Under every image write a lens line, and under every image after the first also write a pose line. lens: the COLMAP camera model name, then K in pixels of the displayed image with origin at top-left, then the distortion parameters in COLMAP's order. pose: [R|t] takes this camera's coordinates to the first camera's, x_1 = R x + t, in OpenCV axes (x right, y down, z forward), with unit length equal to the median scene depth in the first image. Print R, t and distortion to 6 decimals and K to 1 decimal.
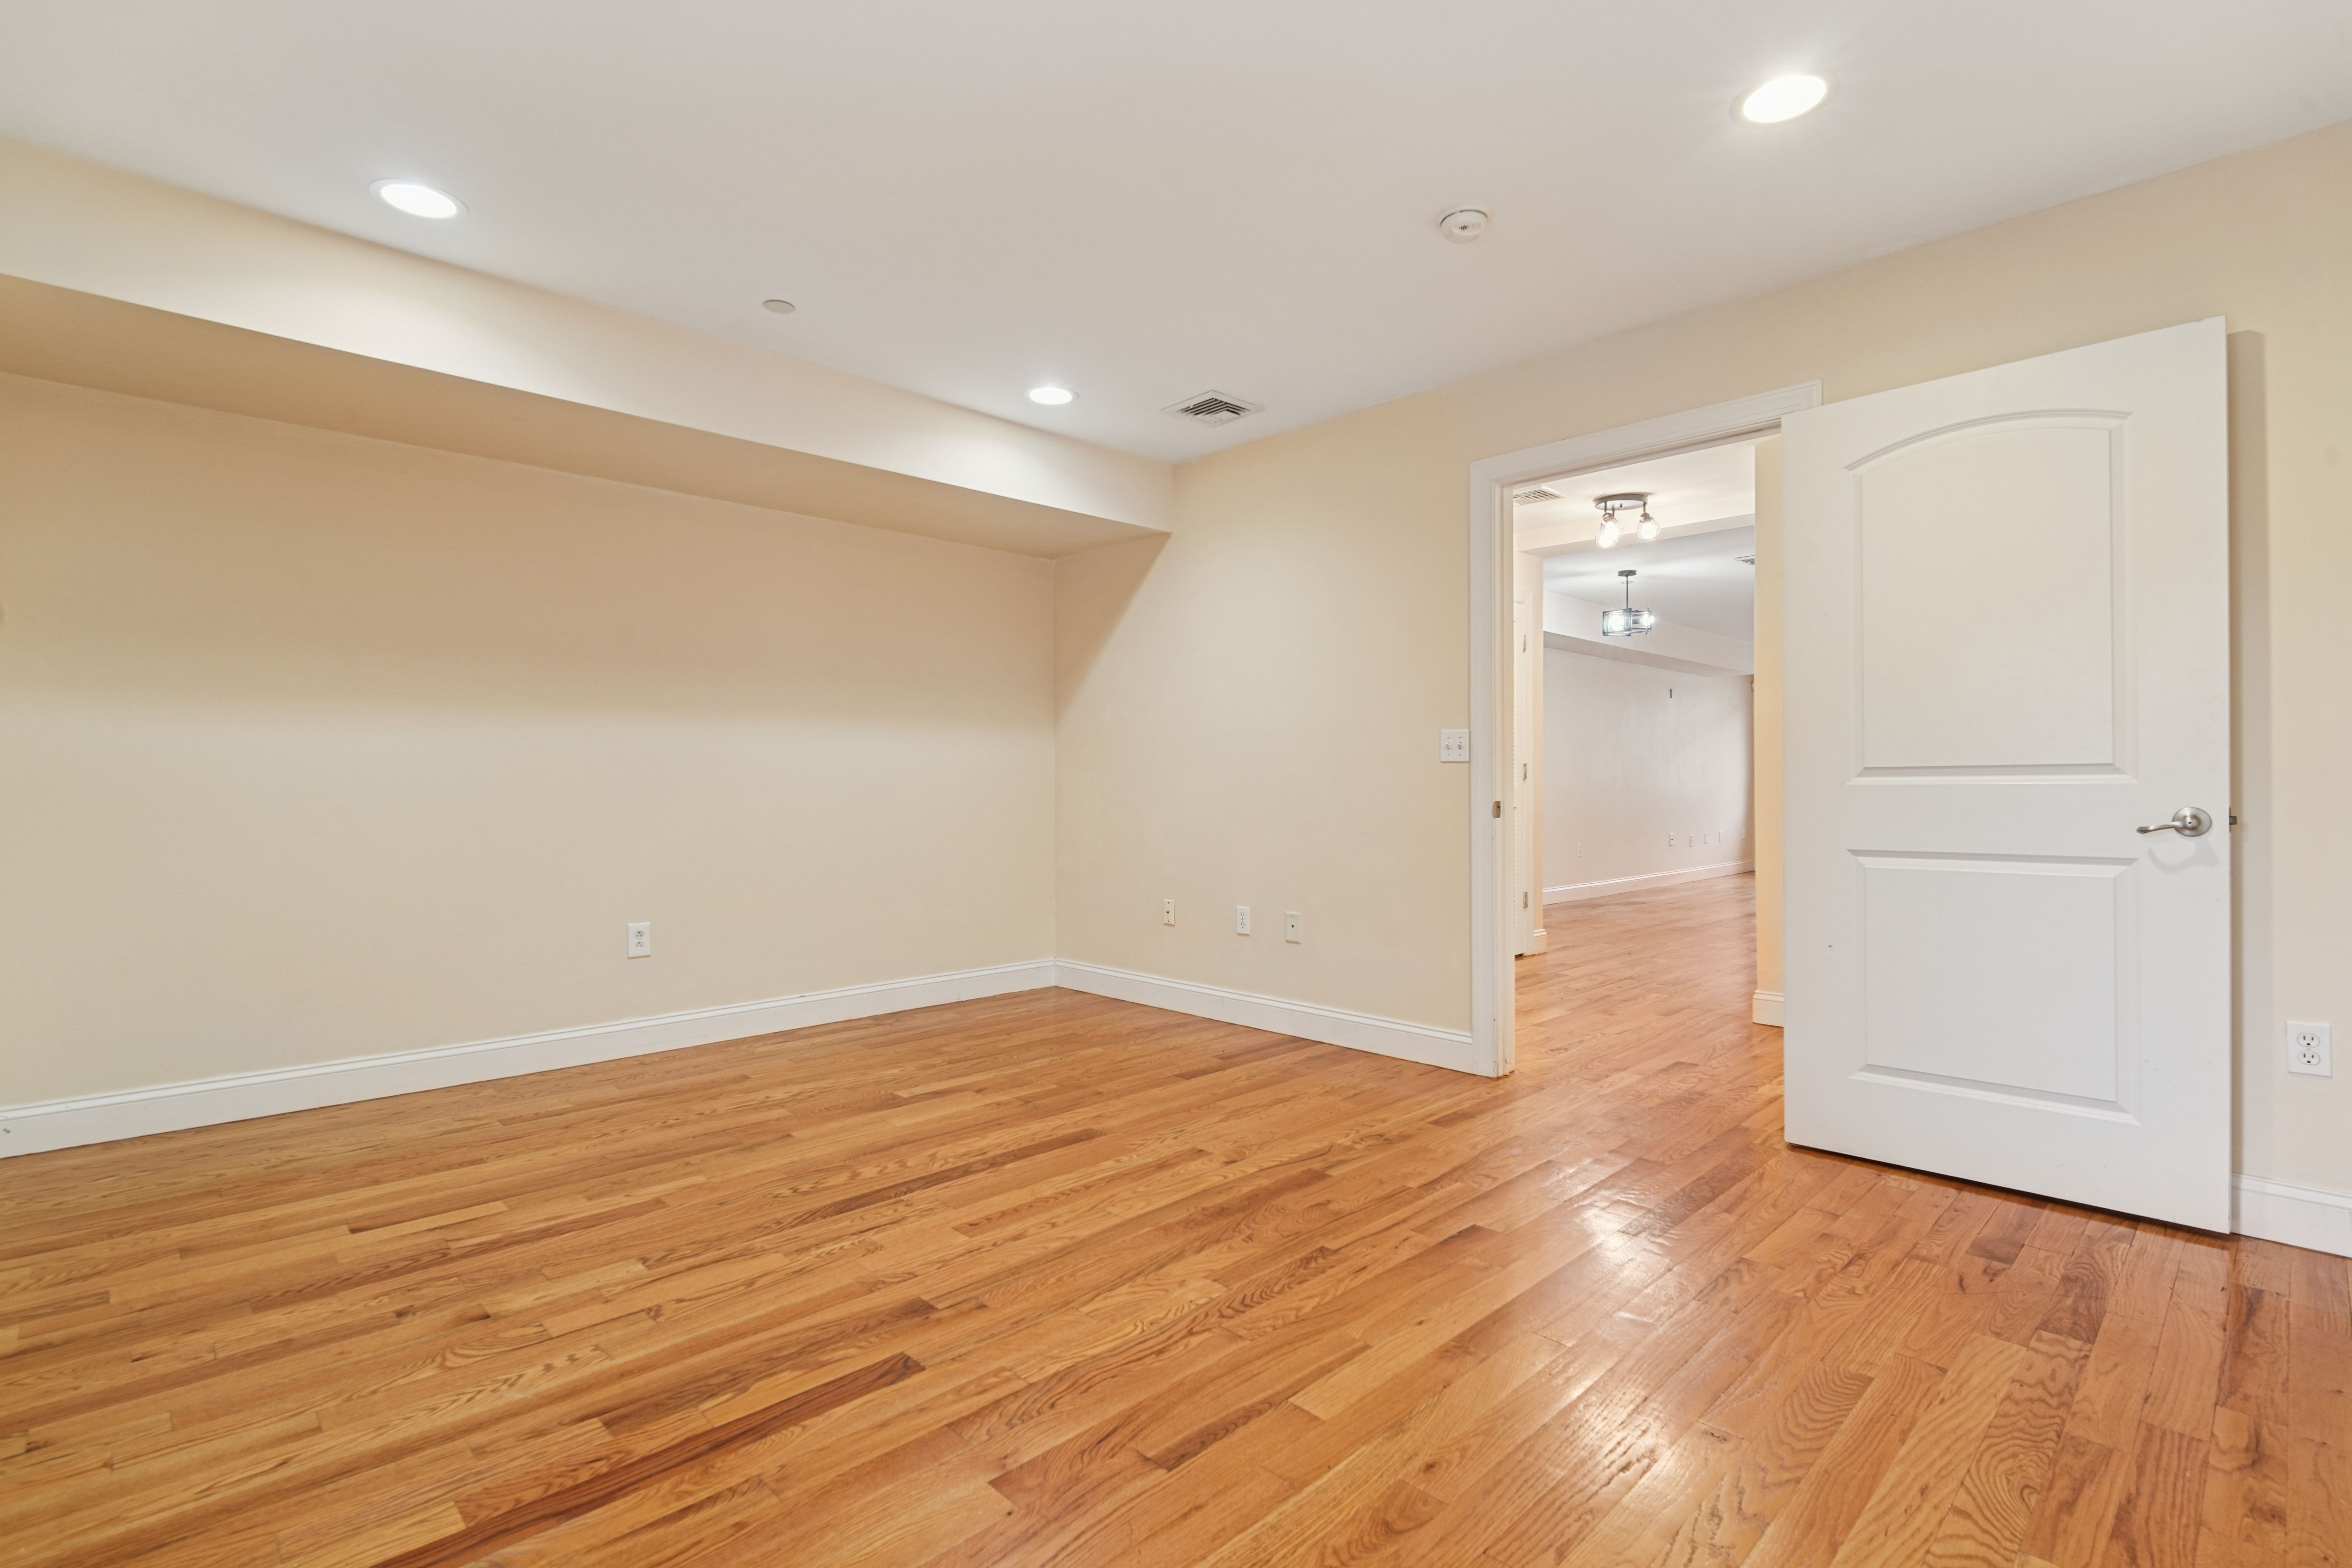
lens RADIAL K [[1099.3, 0, 1181.6], [0, 1099.3, 754.5], [0, 0, 1]] dist [0.003553, -0.006677]
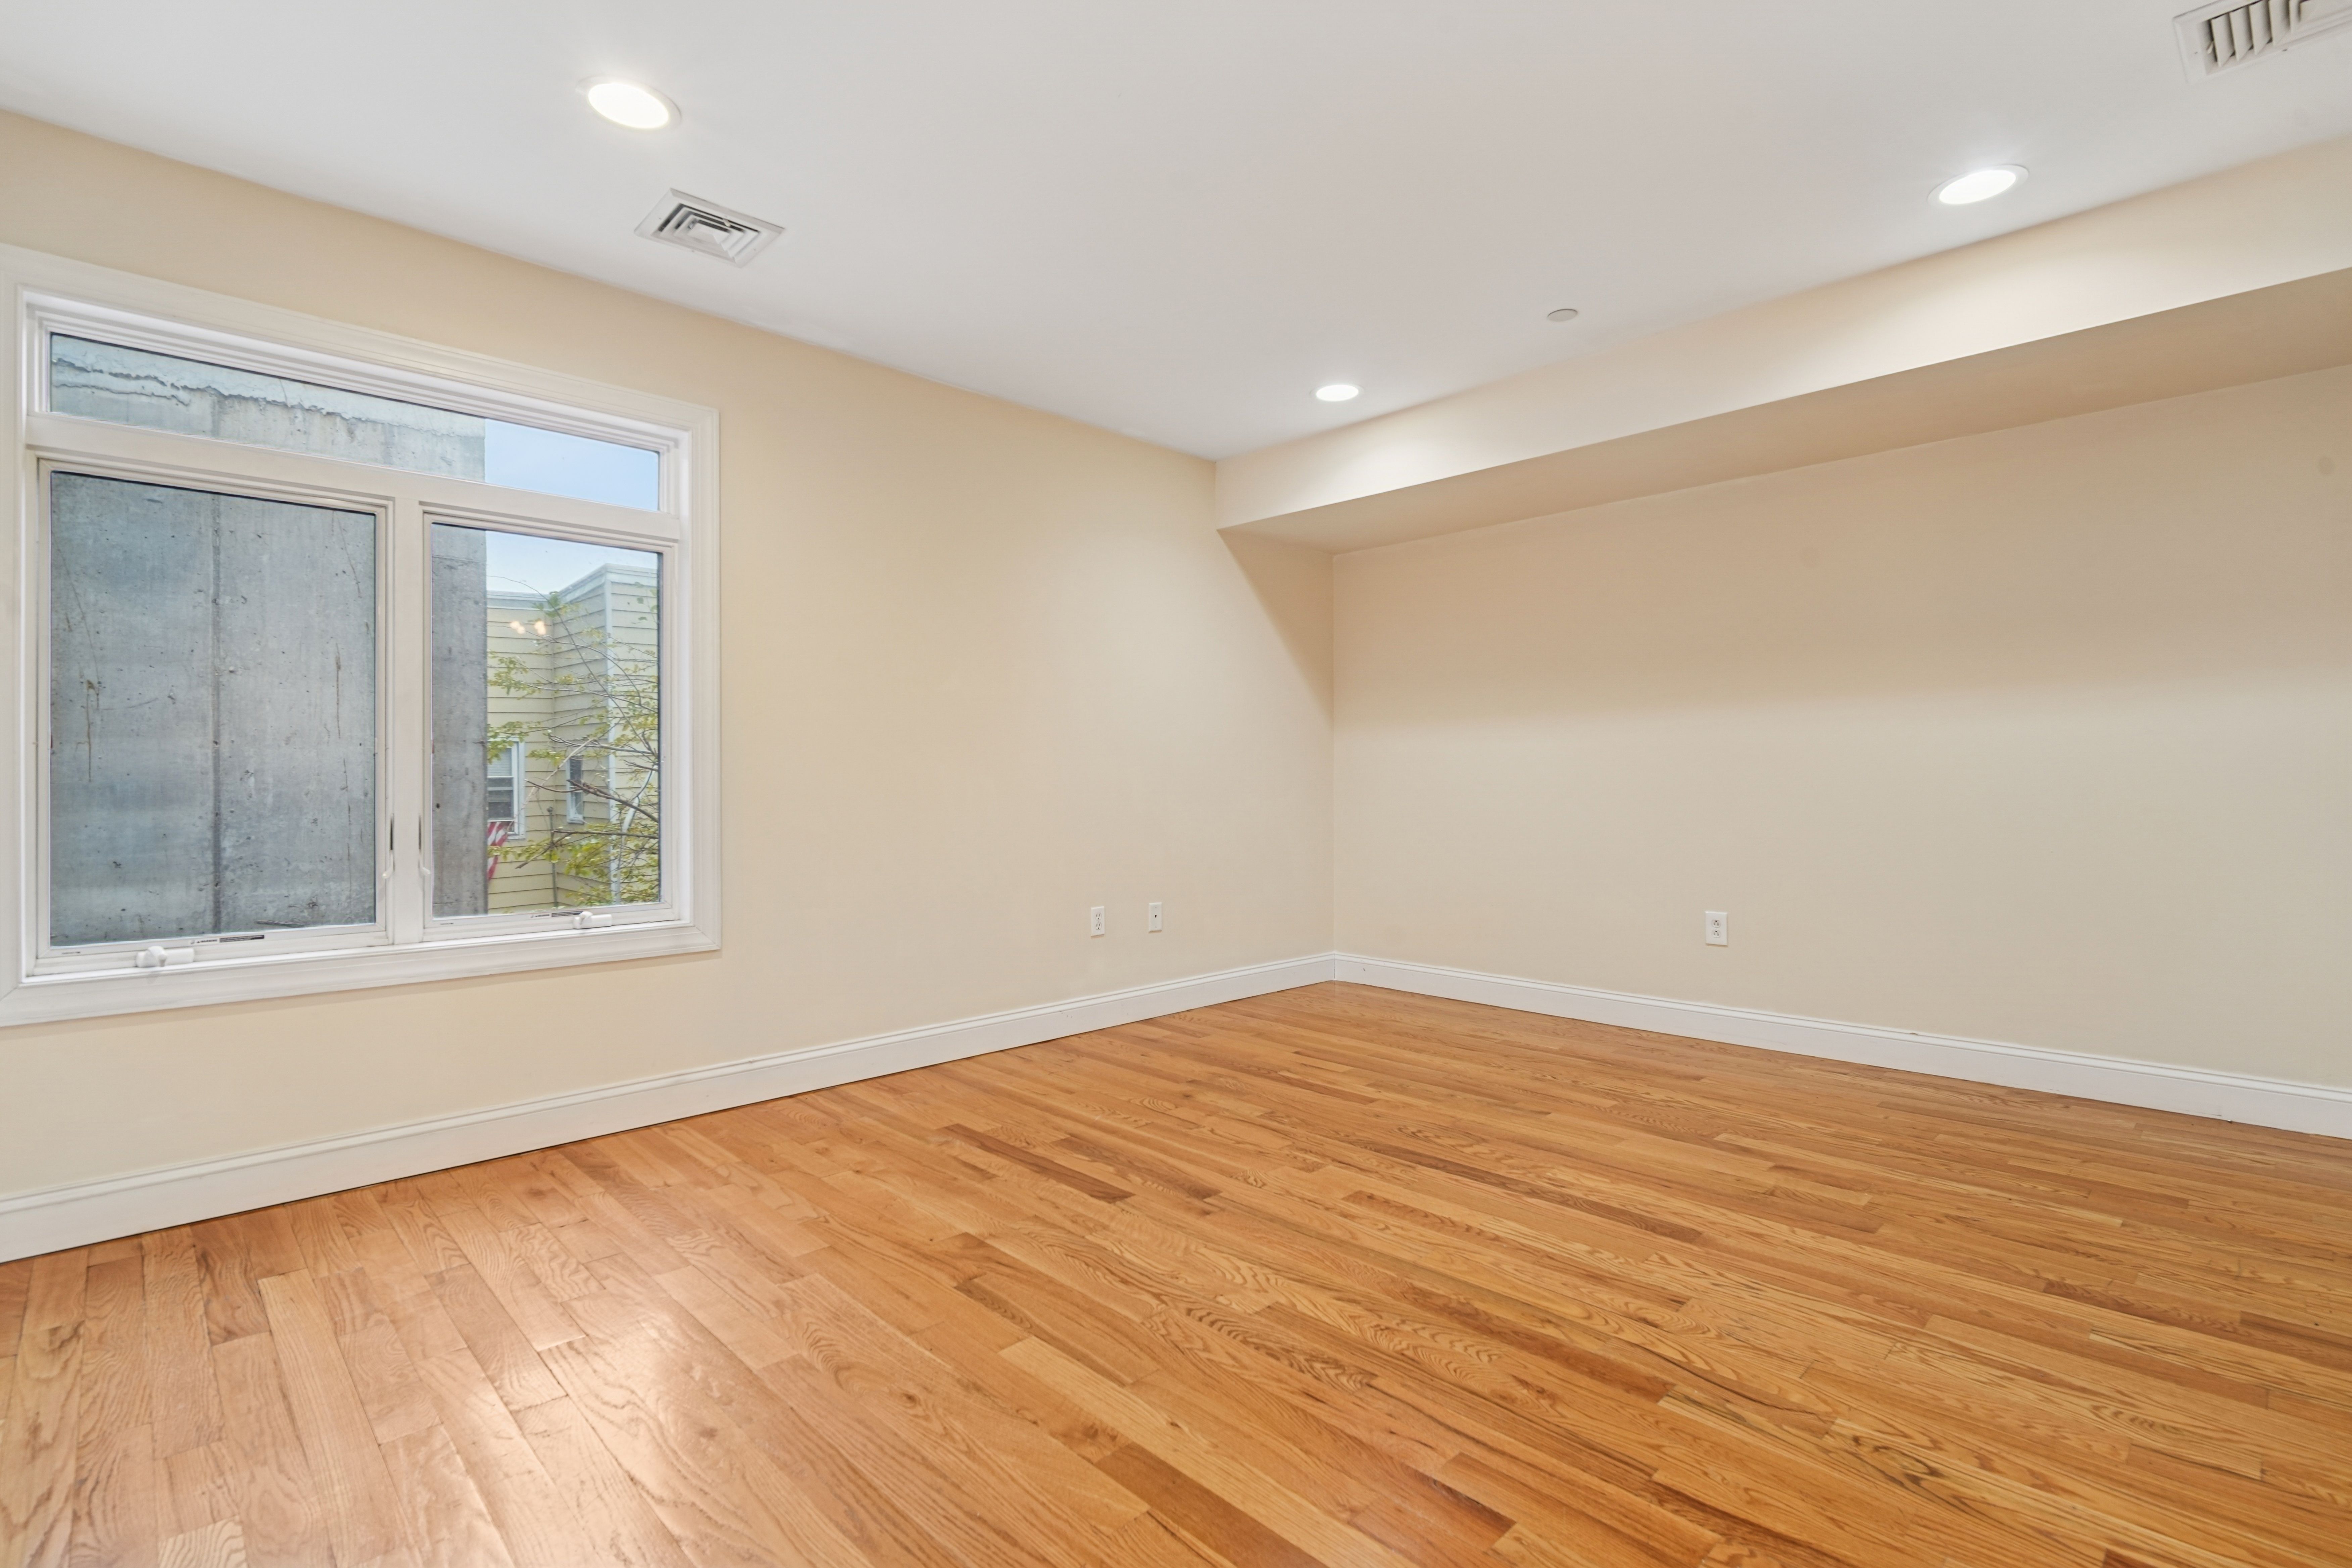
lens RADIAL K [[1099.3, 0, 1181.6], [0, 1099.3, 754.5], [0, 0, 1]] dist [0.003553, -0.006677]
pose [[-0.007662, -0.021478, -0.999740, 0.826079], [0.030907, 0.999287, -0.021705, 0.022203], [0.999493, -0.031066, -0.006992, 0.800503]]
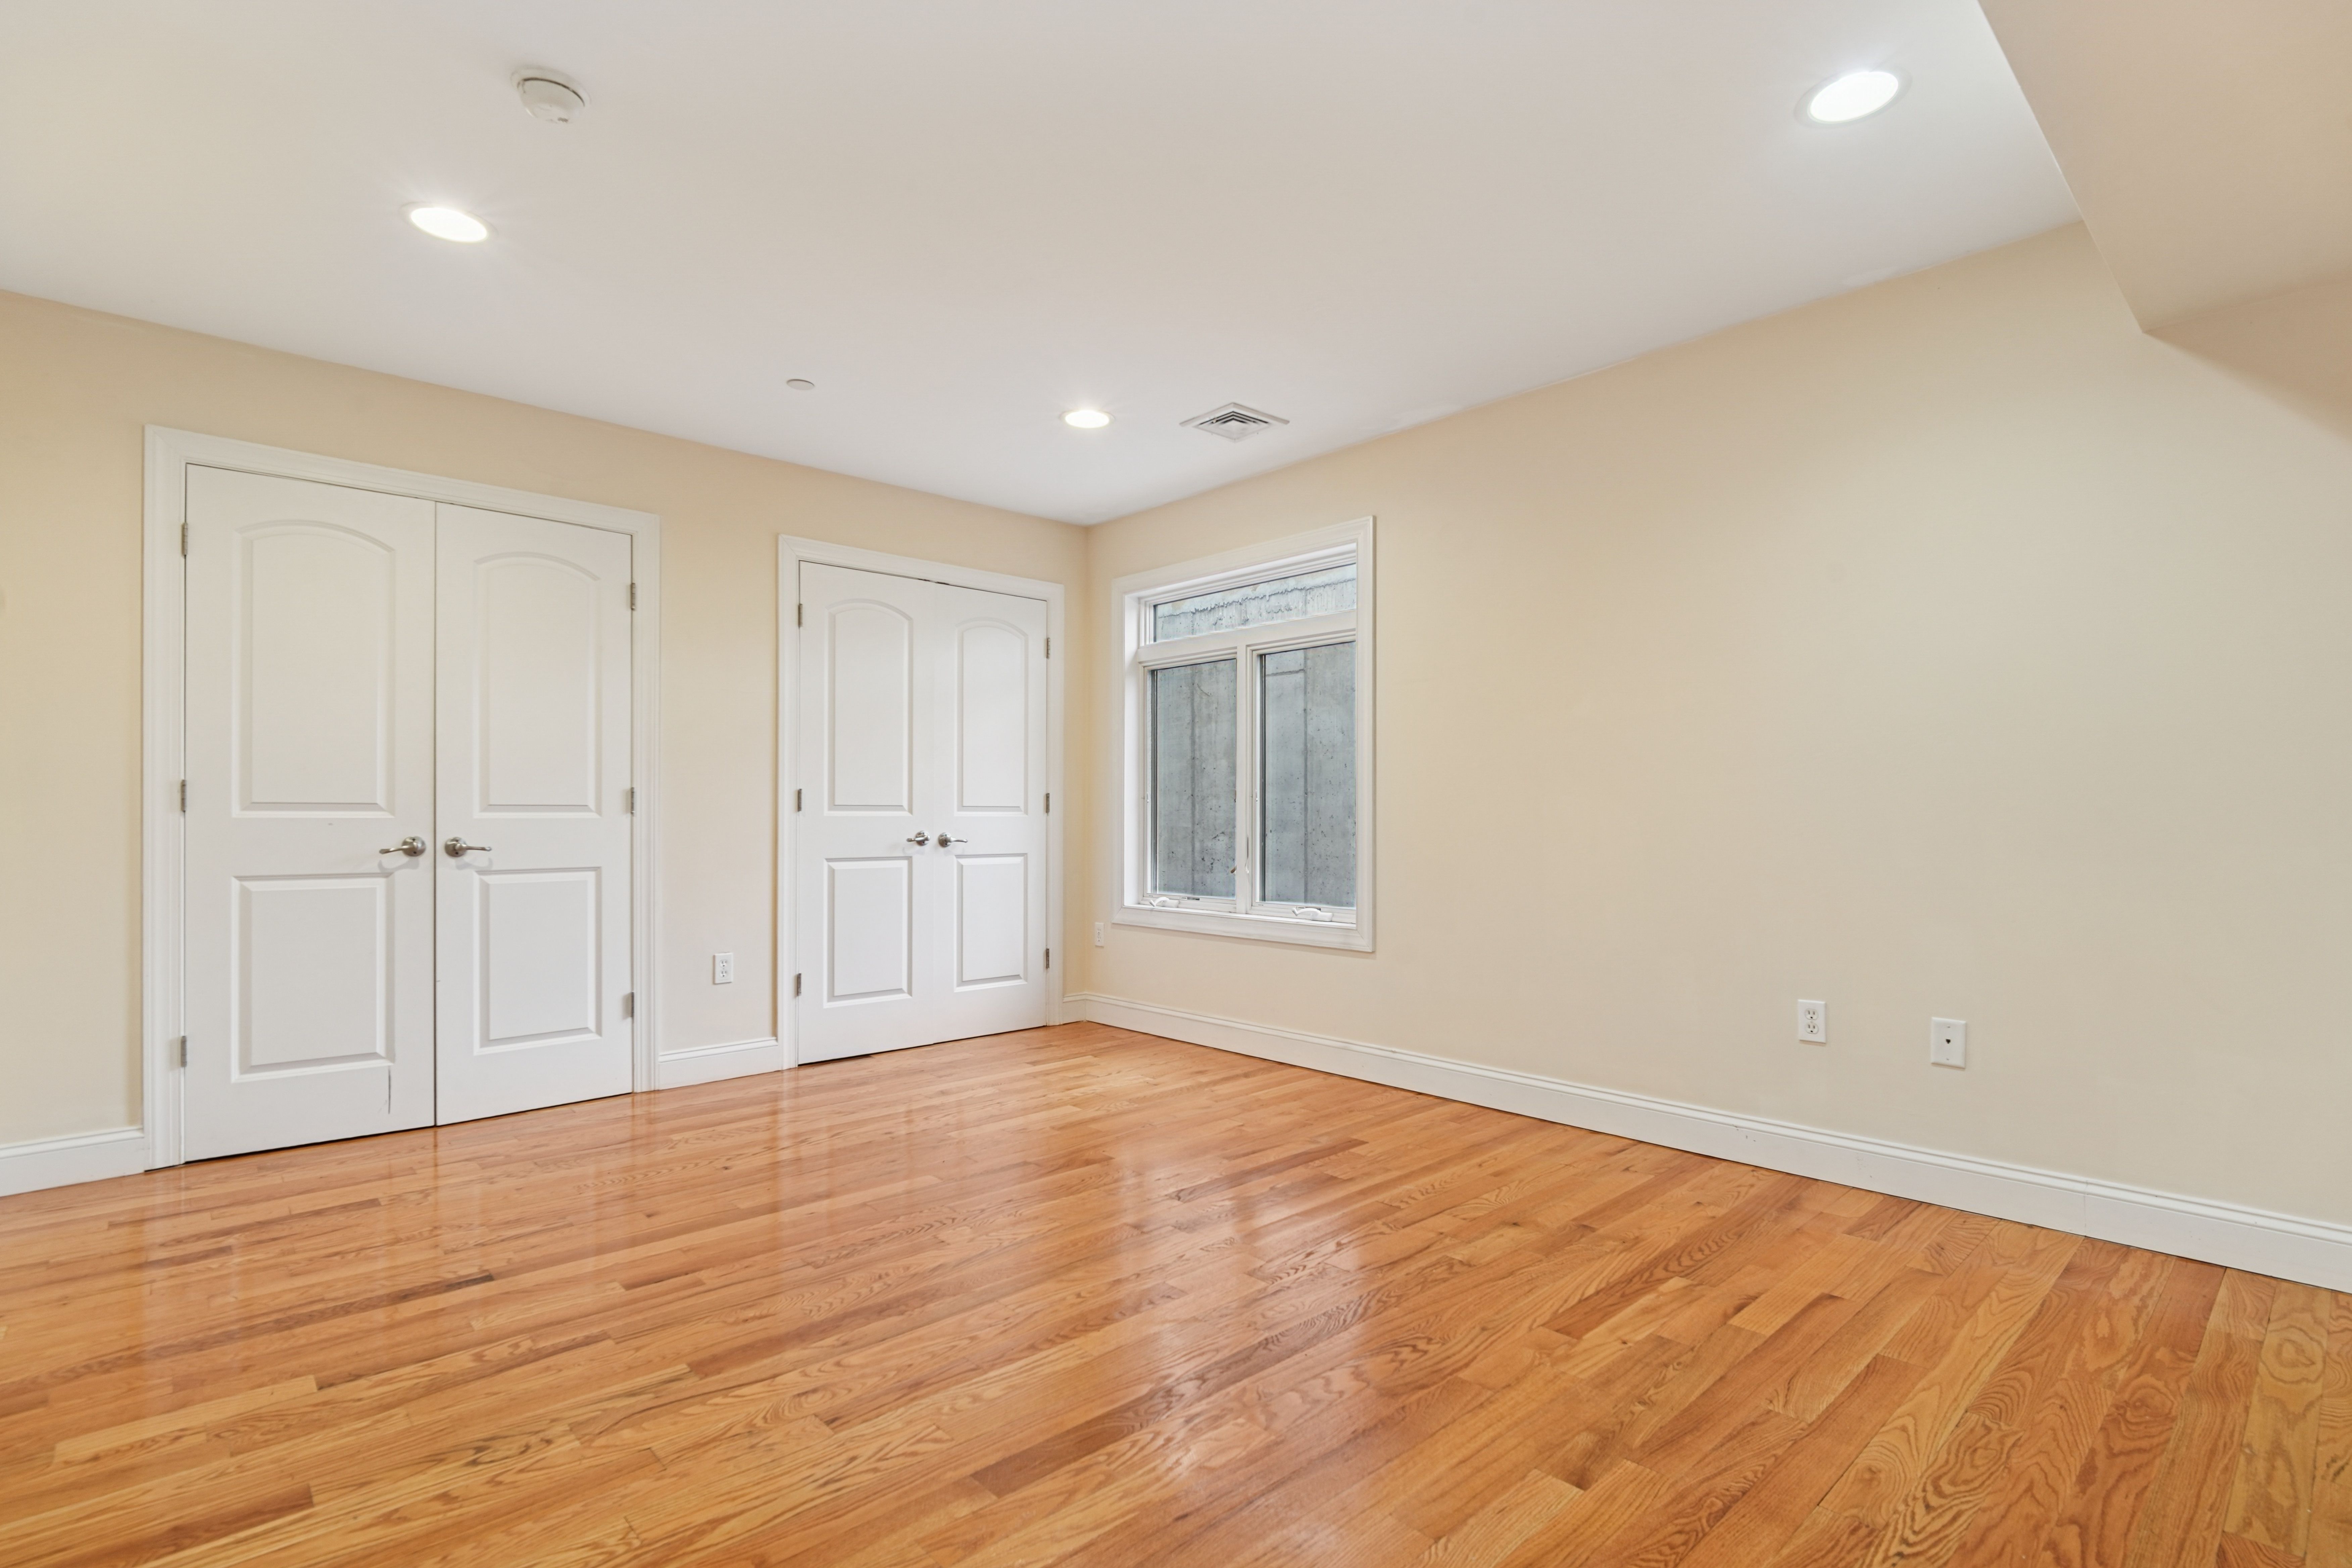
lens RADIAL K [[1109.3, 0, 1169.7], [0, 1109.3, 826.4], [0, 0, 1]] dist [0.019504, -0.020077]
pose [[-0.998868, 0.002392, 0.047518, -0.226053], [0.001566, 0.999847, -0.017427, 0.051079], [-0.047552, -0.017333, -0.998718, 1.836591]]
